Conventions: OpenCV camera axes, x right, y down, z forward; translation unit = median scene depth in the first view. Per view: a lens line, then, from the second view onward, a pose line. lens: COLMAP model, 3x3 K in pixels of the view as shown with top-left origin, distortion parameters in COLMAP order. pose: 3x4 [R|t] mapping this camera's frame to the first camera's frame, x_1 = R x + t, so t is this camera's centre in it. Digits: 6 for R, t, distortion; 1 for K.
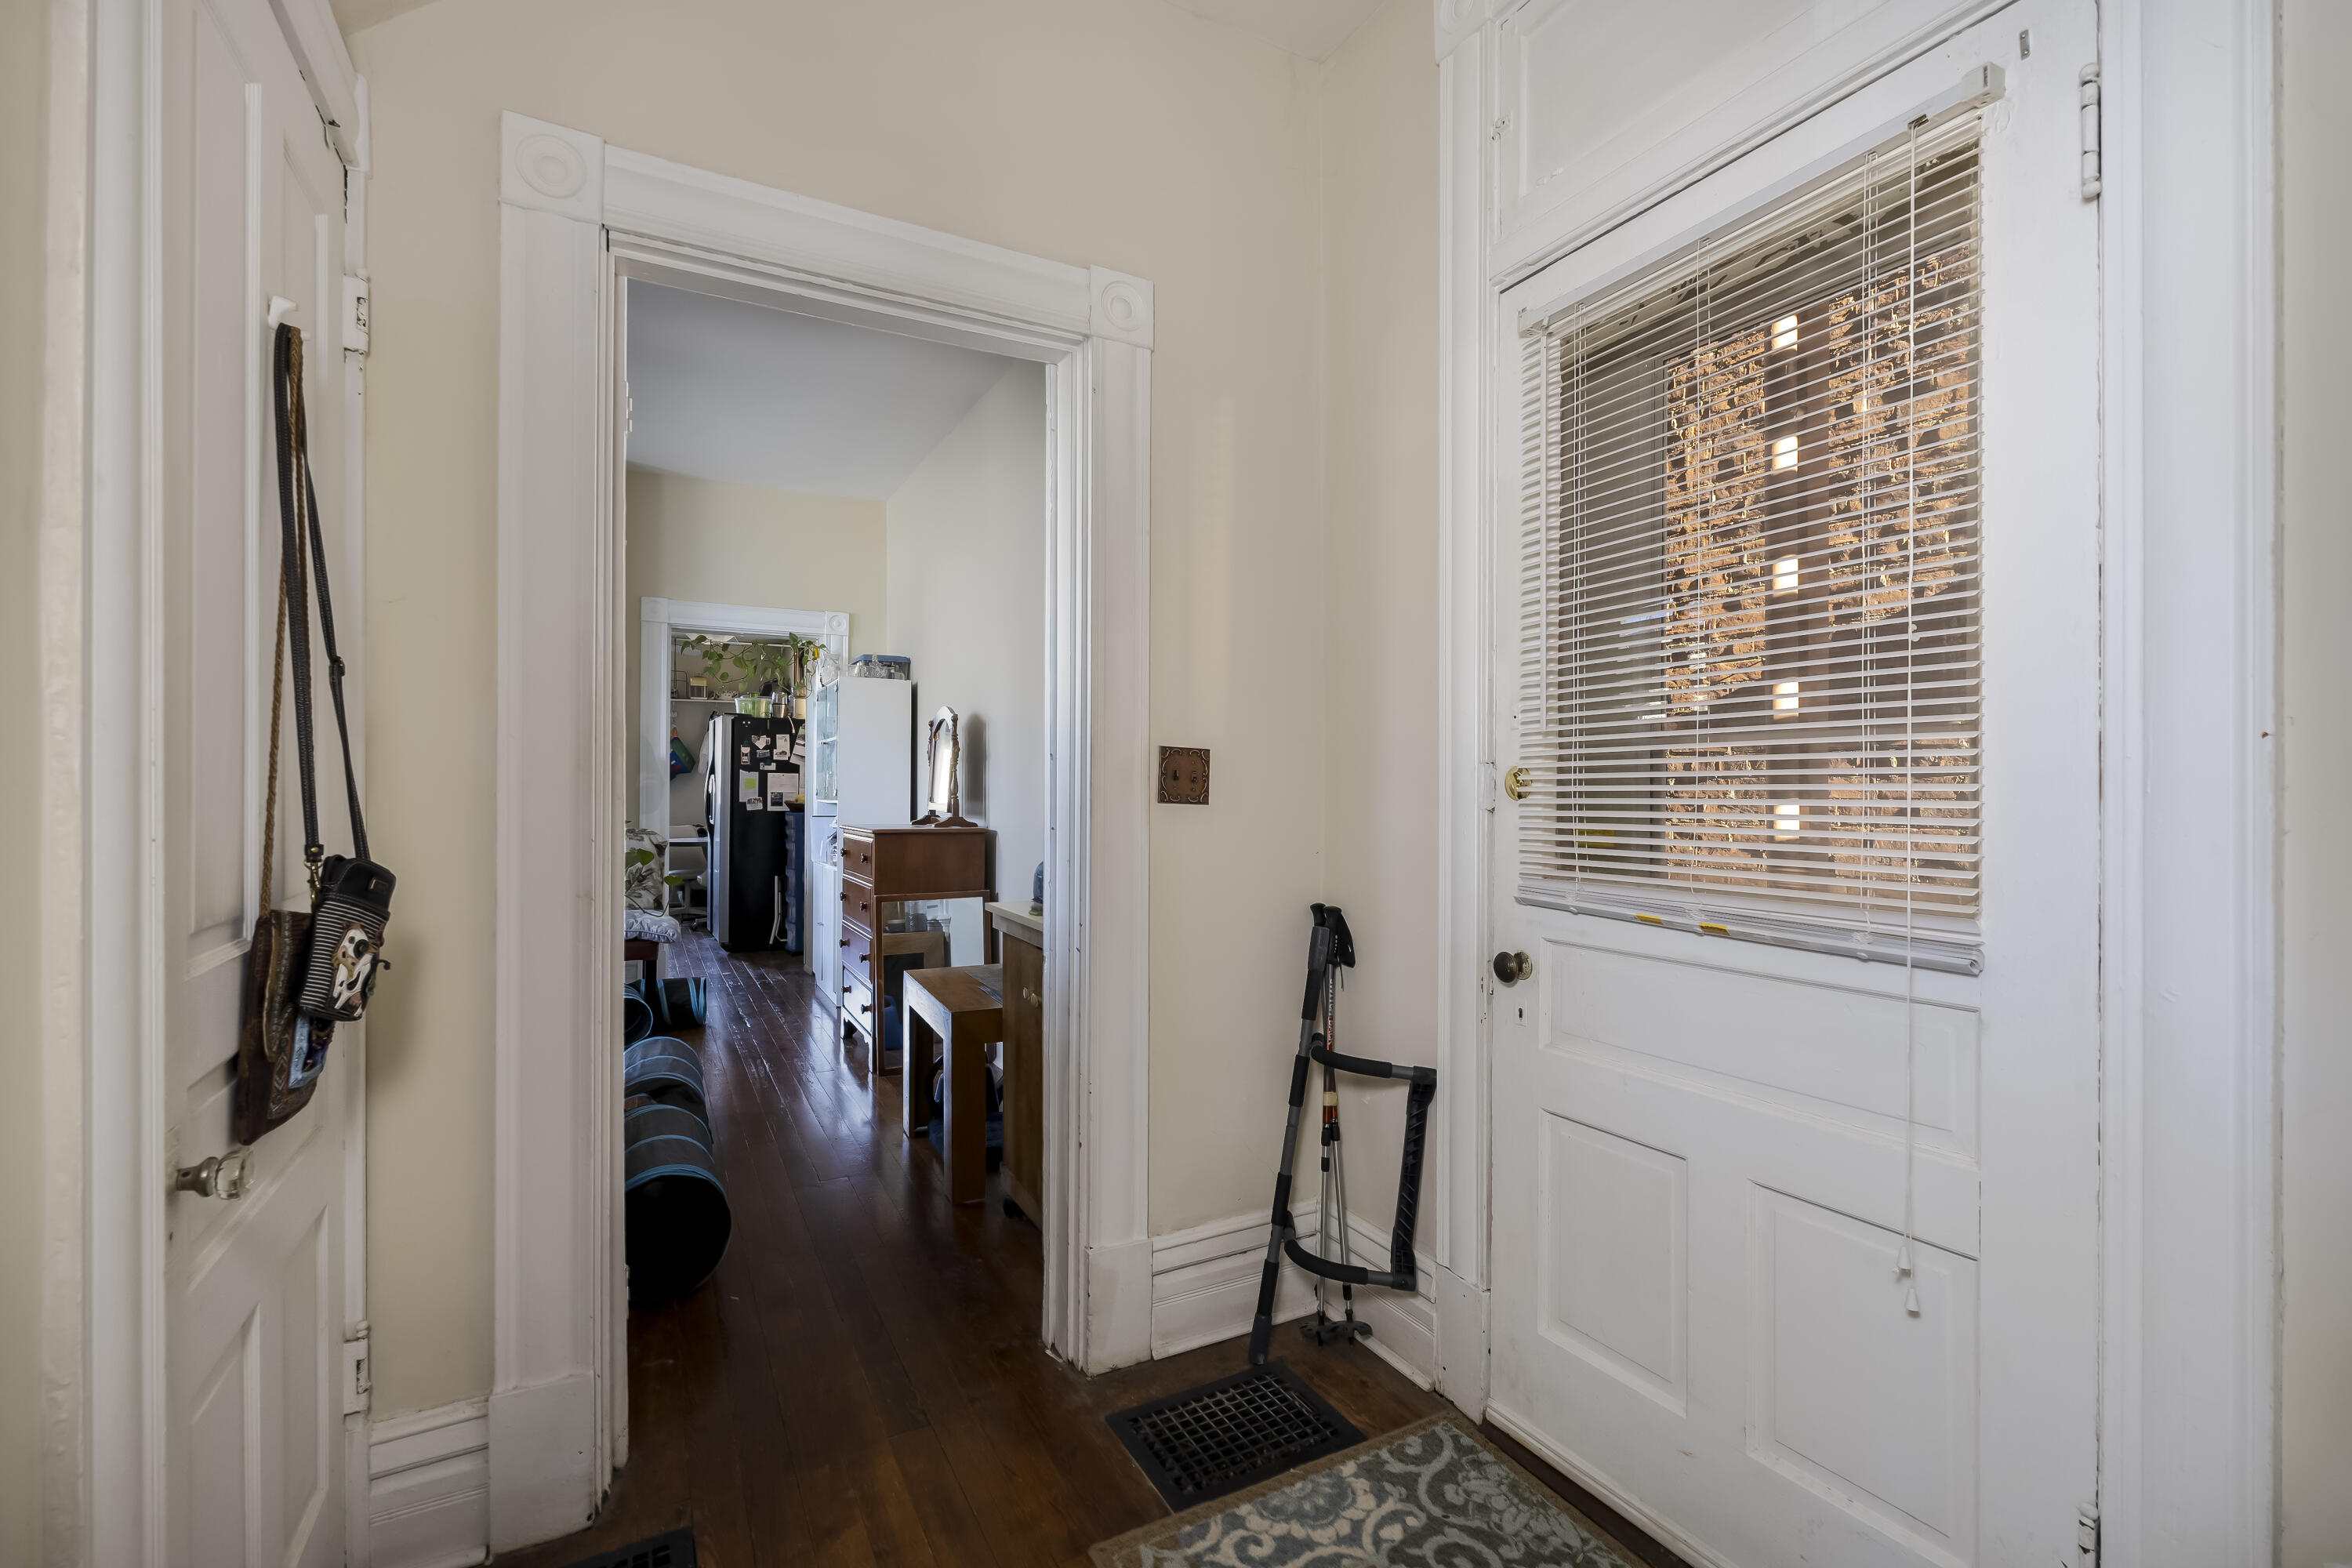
lens RADIAL K [[1034.8, 0, 1177.9], [0, 1034.8, 789.8], [0, 0, 1]] dist [-0.002306, -0.000407]
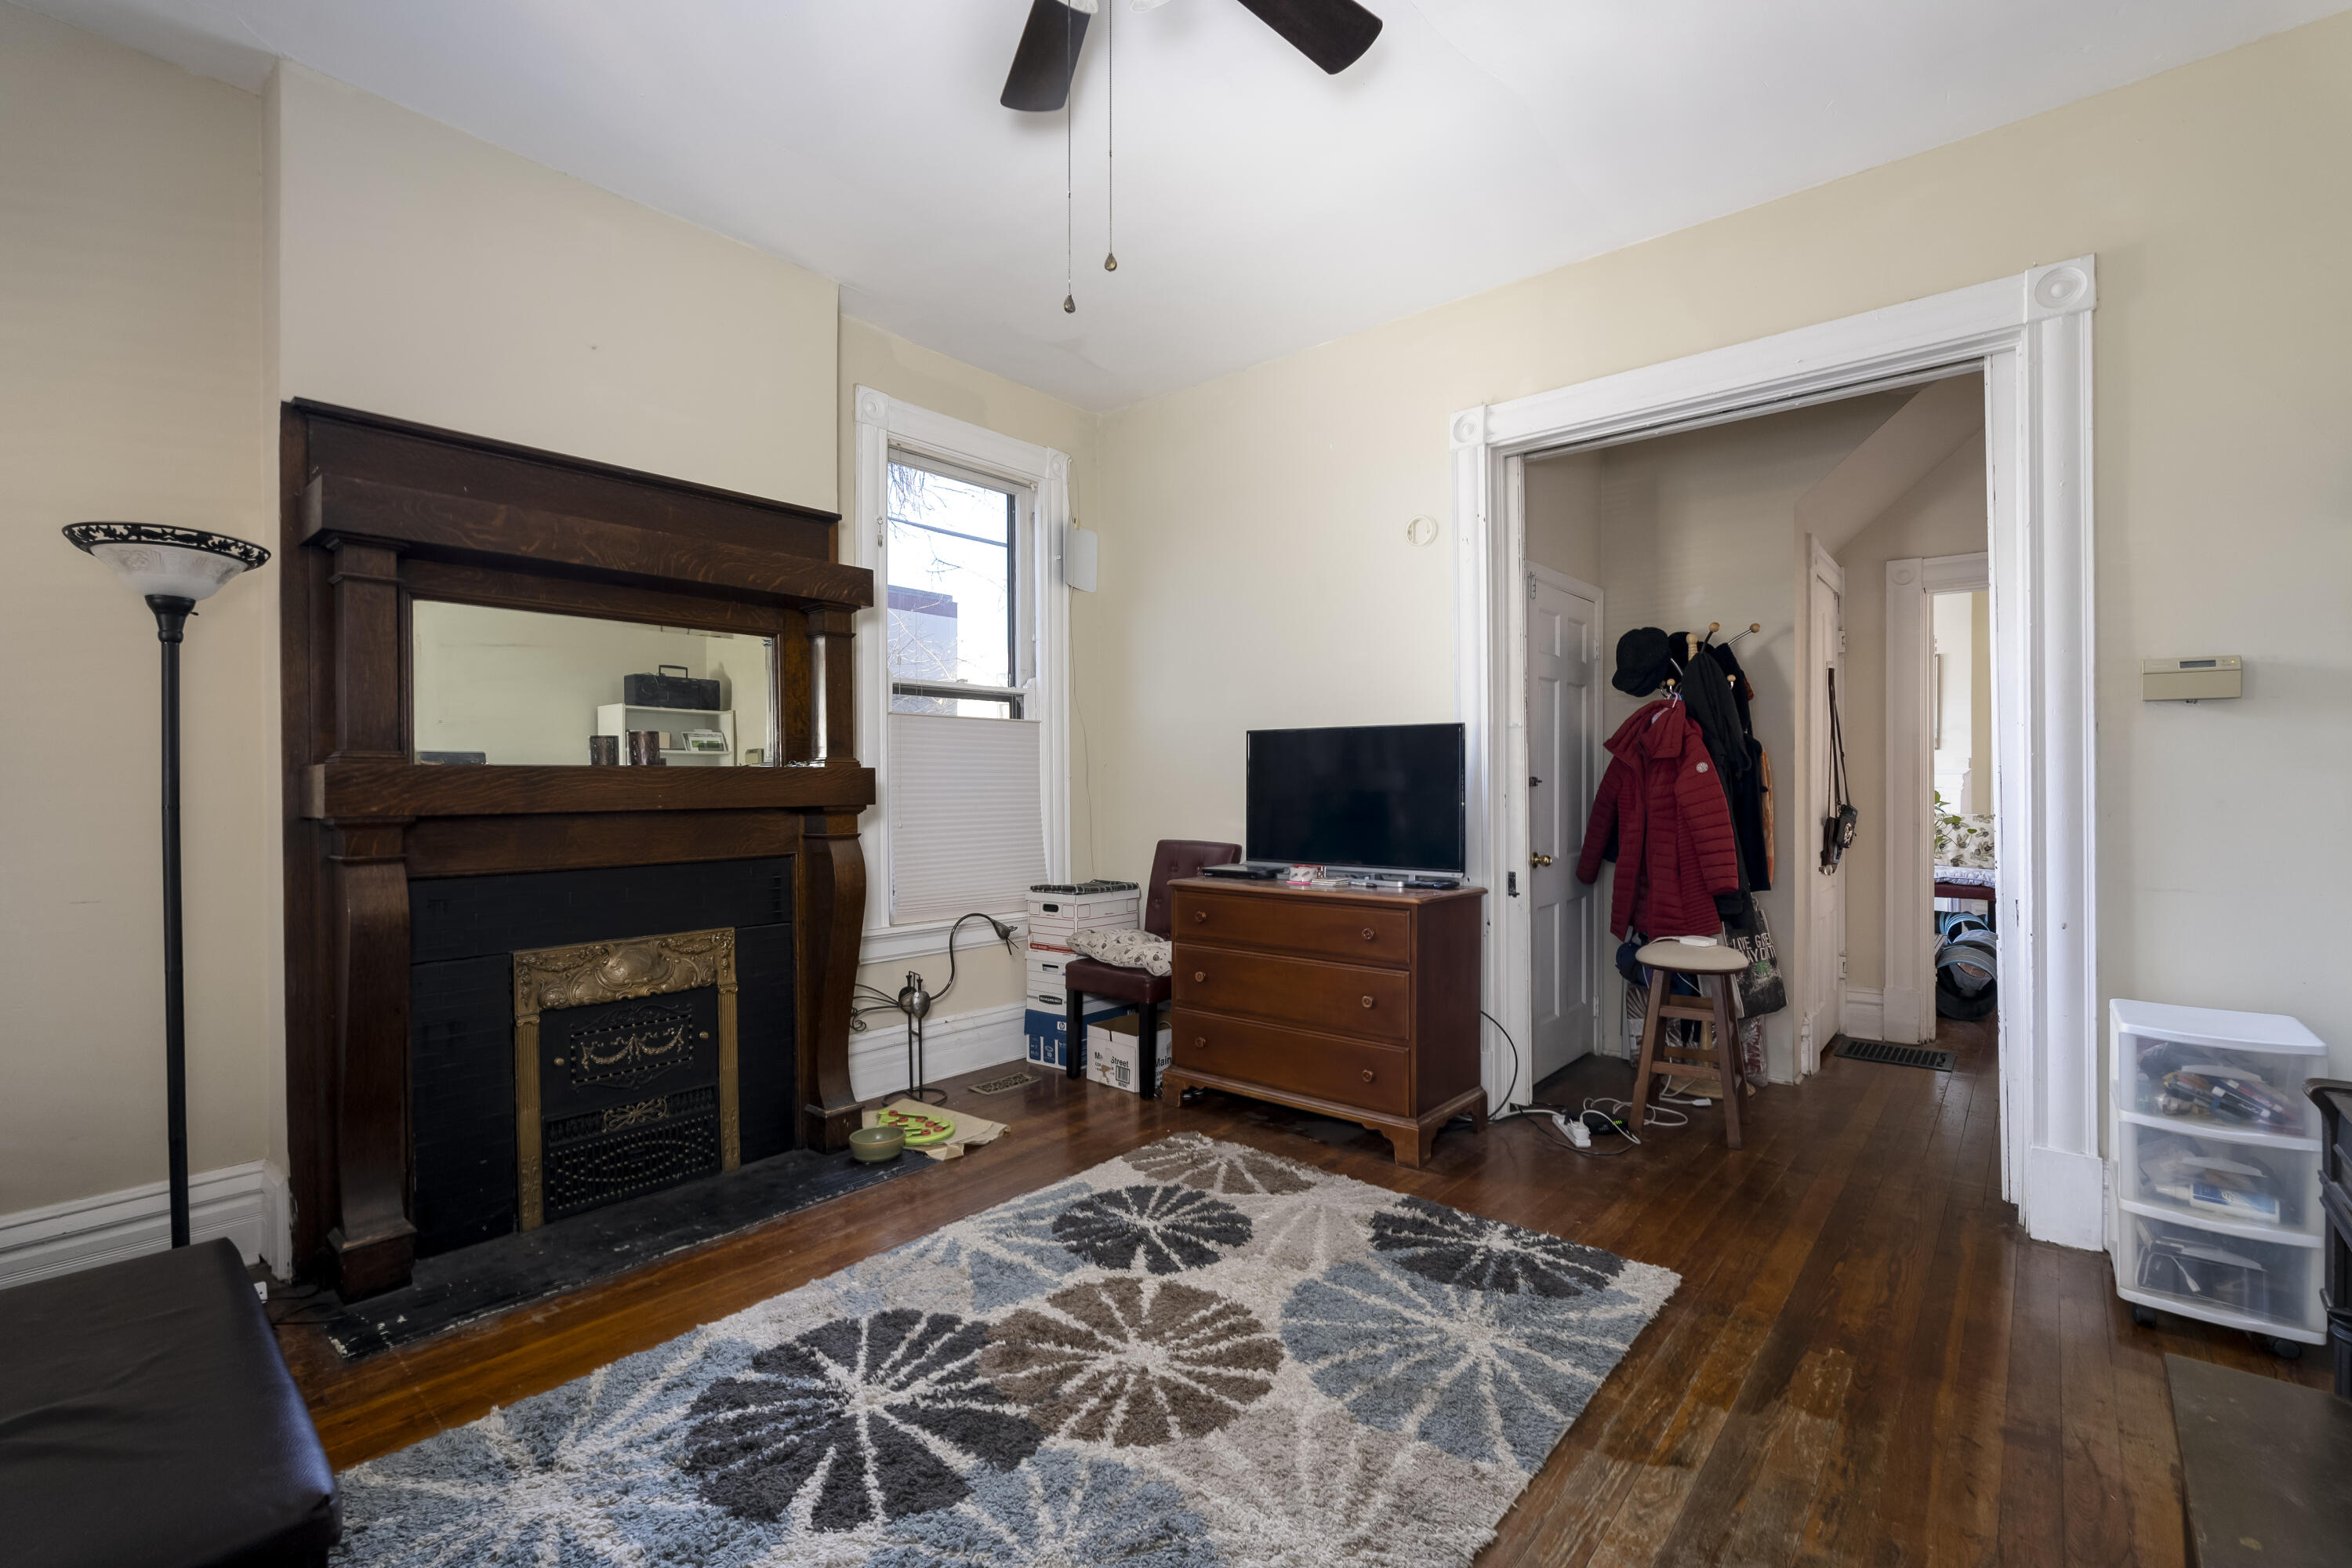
lens RADIAL K [[1034.8, 0, 1173.6], [0, 1034.8, 793.2], [0, 0, 1]] dist [-0.002306, -0.000407]
pose [[0.347751, 0.009269, -0.937541, 1.937713], [-0.003642, 0.999957, 0.008535, -0.004200], [0.937580, 0.000447, 0.347770, -2.688936]]
